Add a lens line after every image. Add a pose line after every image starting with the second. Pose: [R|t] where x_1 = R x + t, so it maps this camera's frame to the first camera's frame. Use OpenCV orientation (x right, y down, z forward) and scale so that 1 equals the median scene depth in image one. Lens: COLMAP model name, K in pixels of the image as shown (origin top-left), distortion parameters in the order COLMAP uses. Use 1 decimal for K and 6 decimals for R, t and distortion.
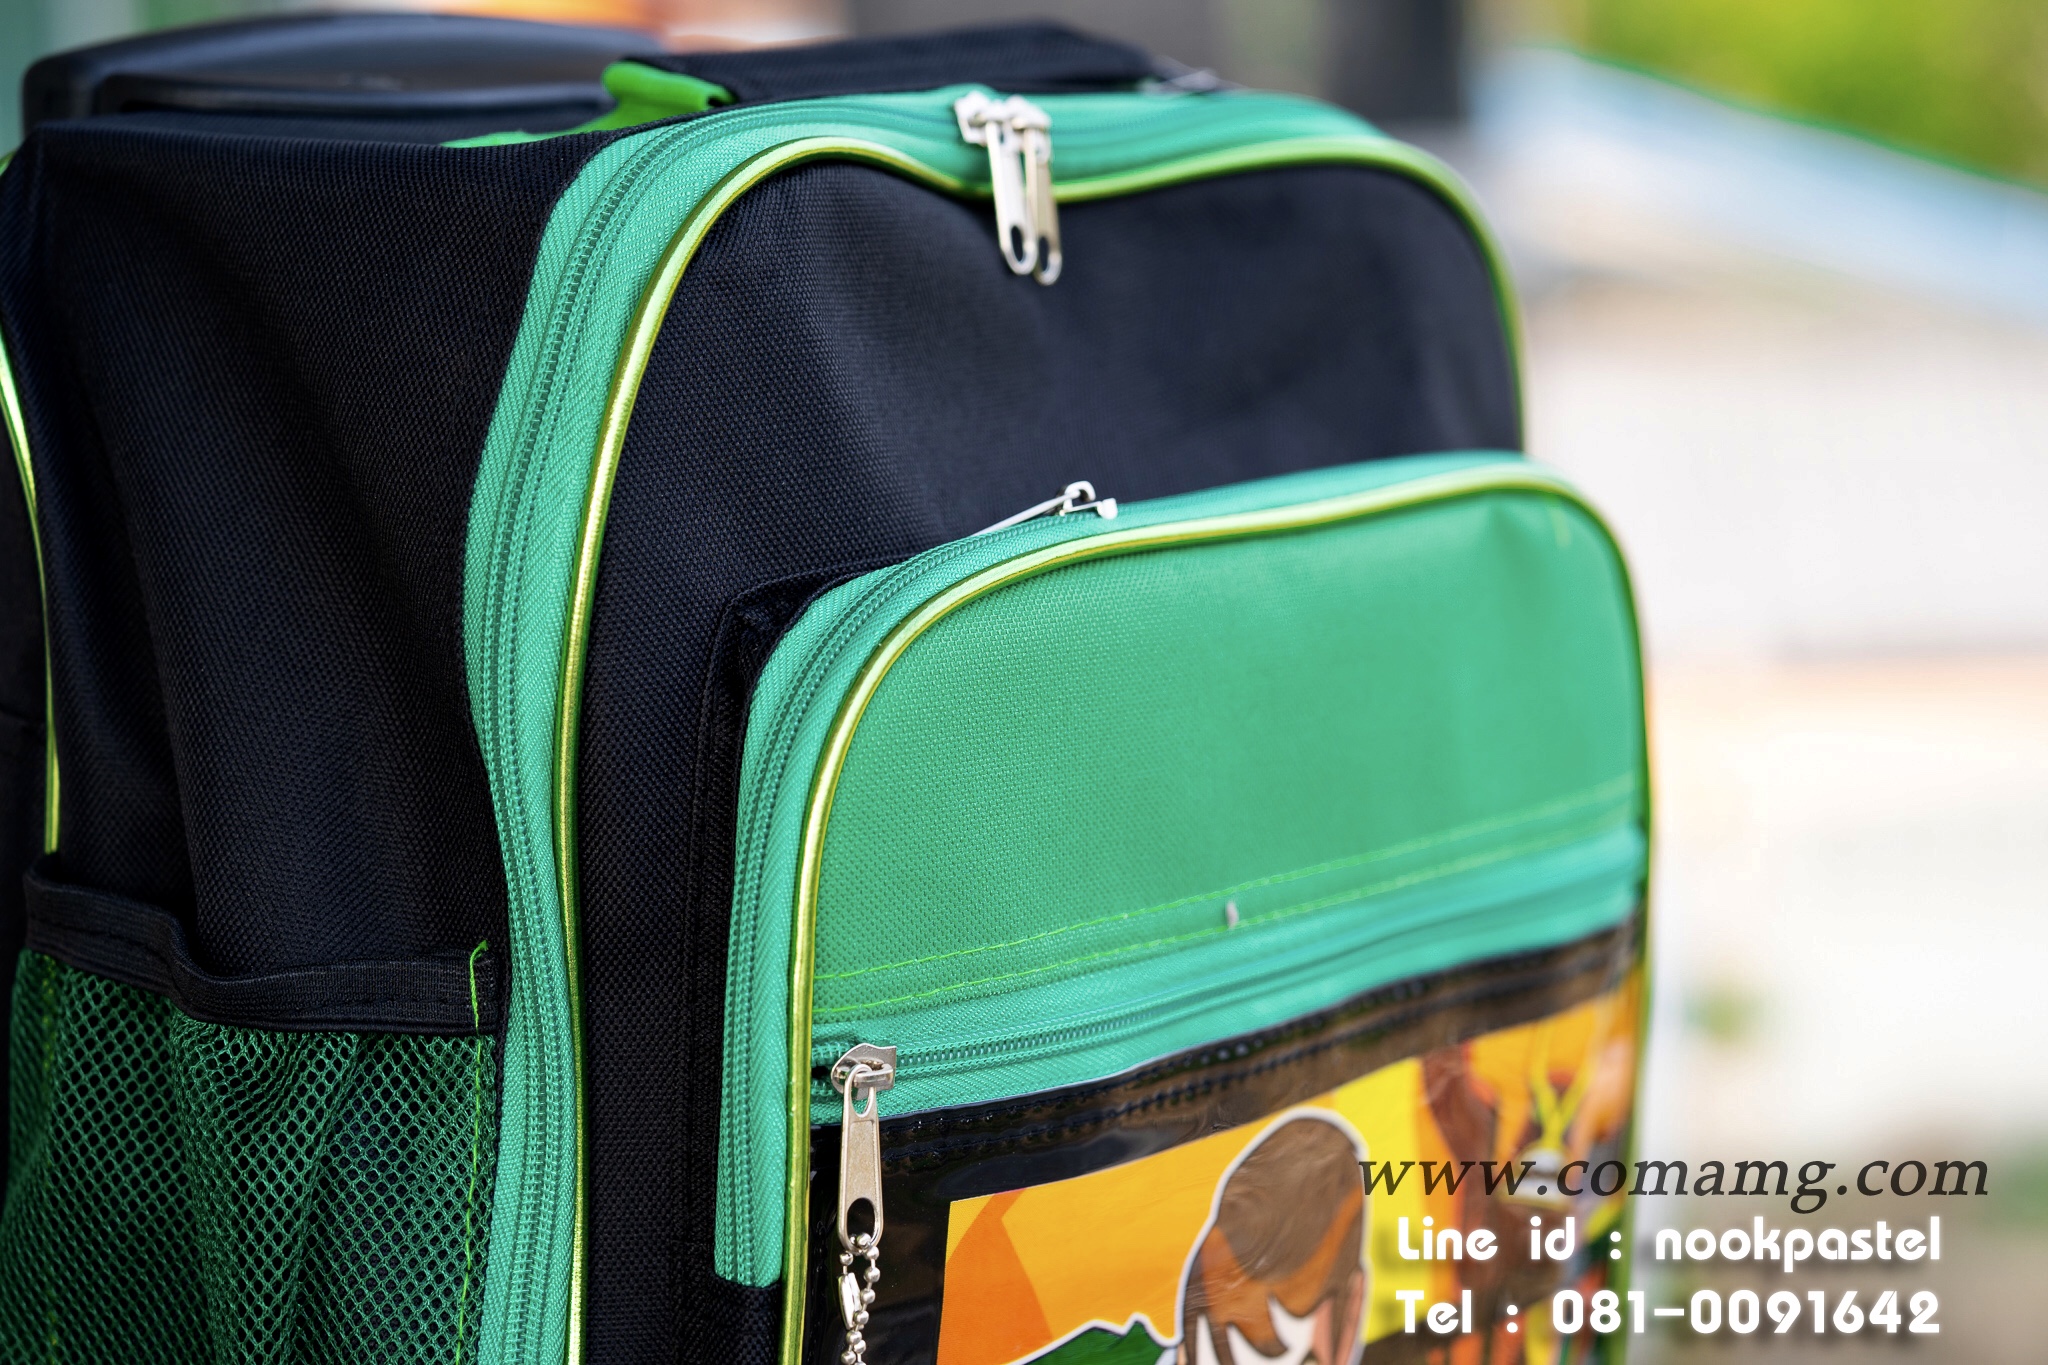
lens RADIAL K [[5637.6, 0, 1024.0], [0, 5637.6, 682.5], [0, 0, 1]] dist [-0.155353, -0.208251]
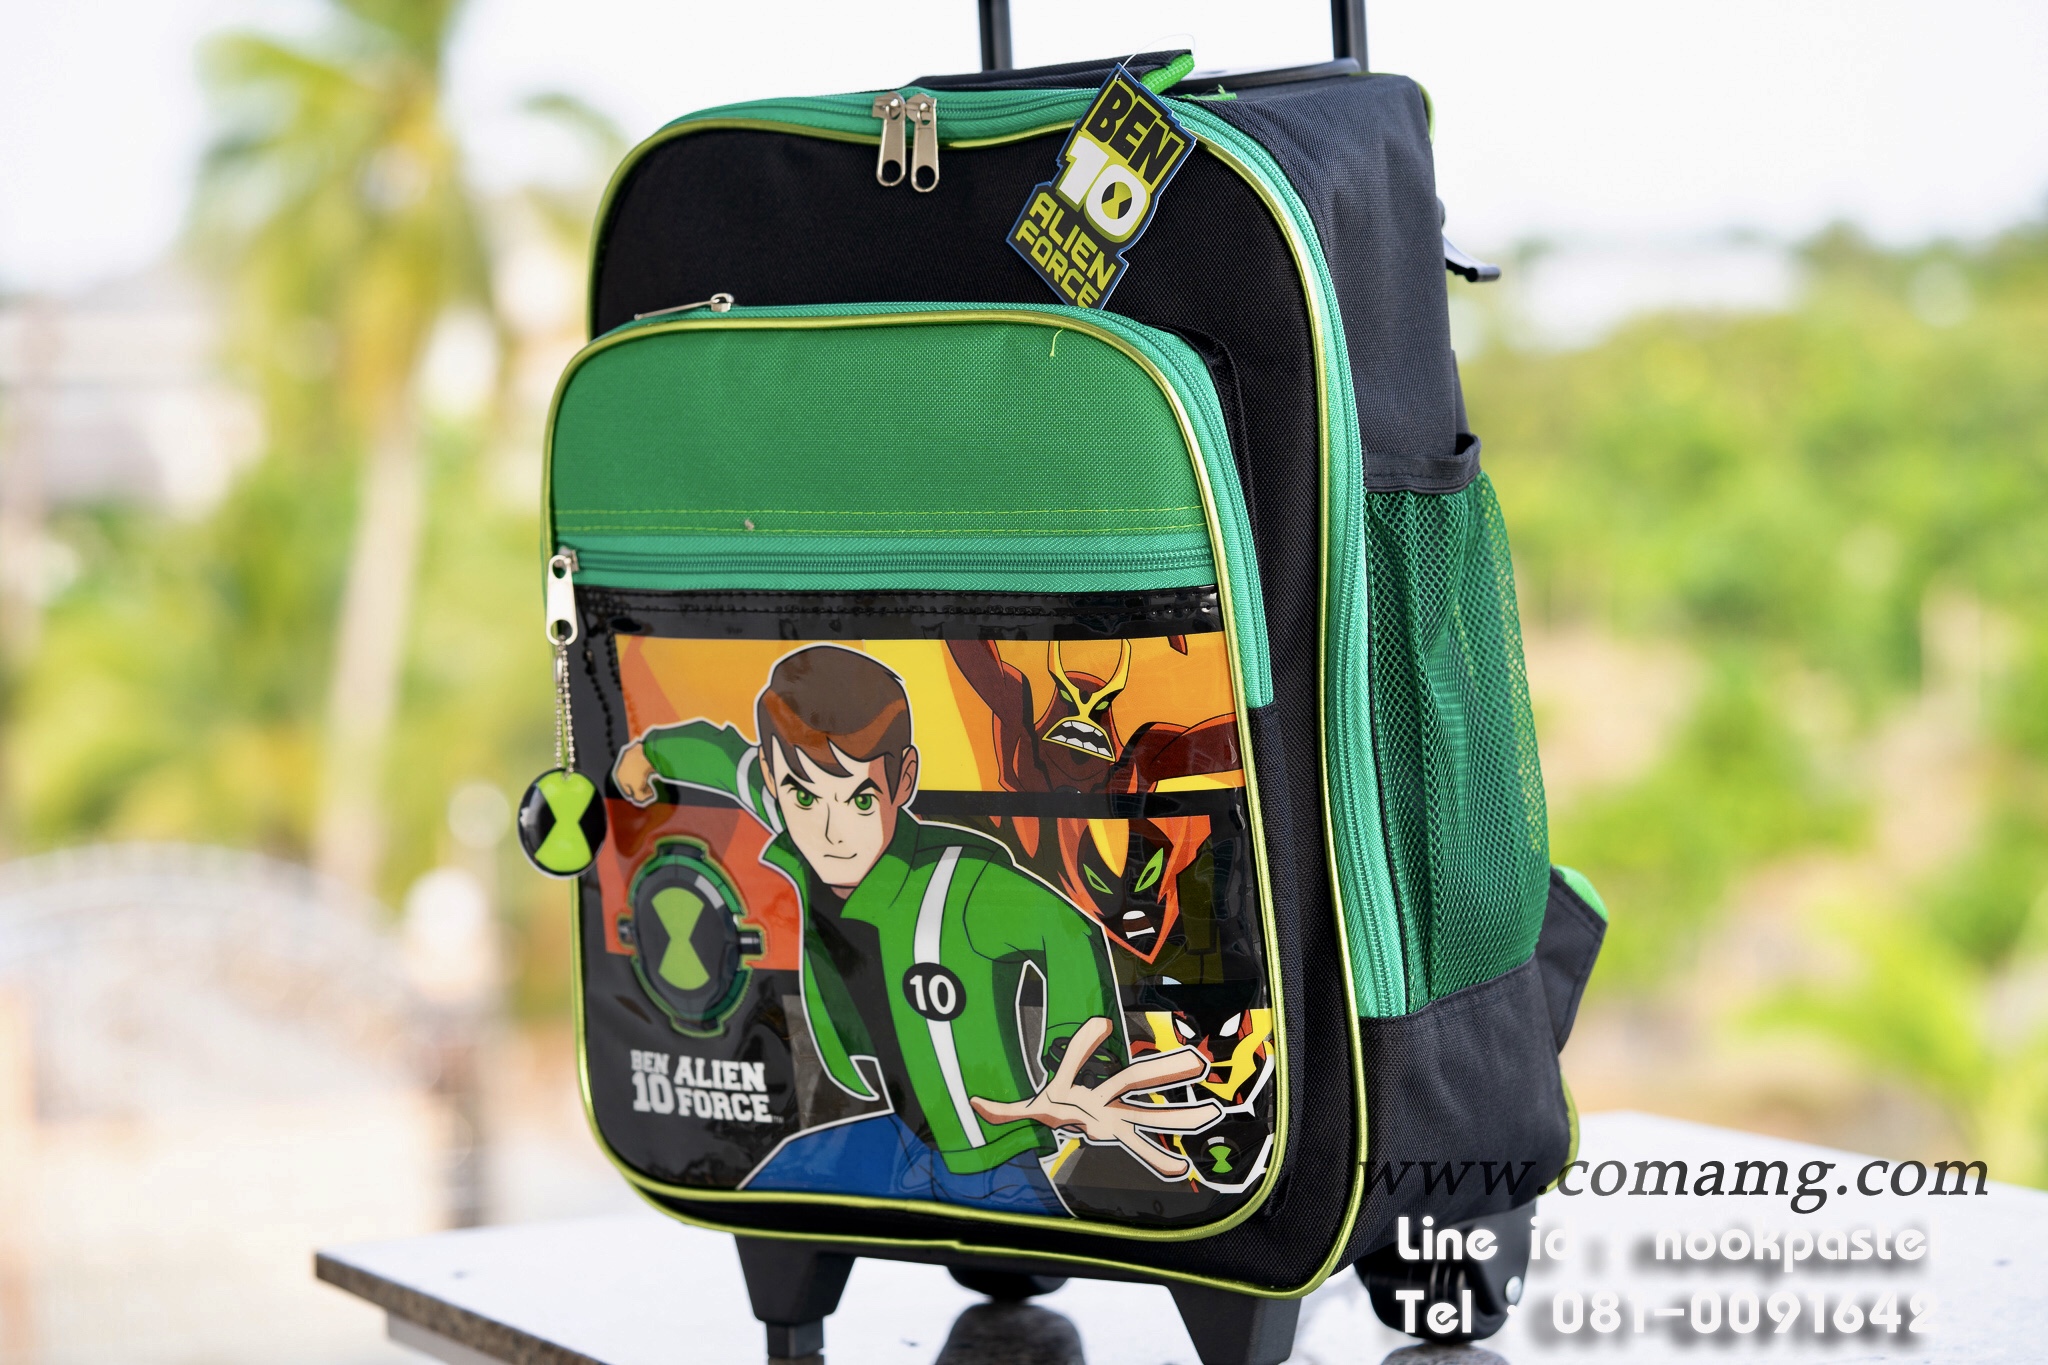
lens RADIAL K [[5637.6, 0, 1024.0], [0, 5637.6, 682.5], [0, 0, 1]] dist [-0.155353, -0.208251]
pose [[-0.005021, 0.113123, -0.993568, 1.941891], [-0.068880, 0.991182, 0.113200, -0.128680], [0.997612, 0.069005, 0.002815, 1.083517]]
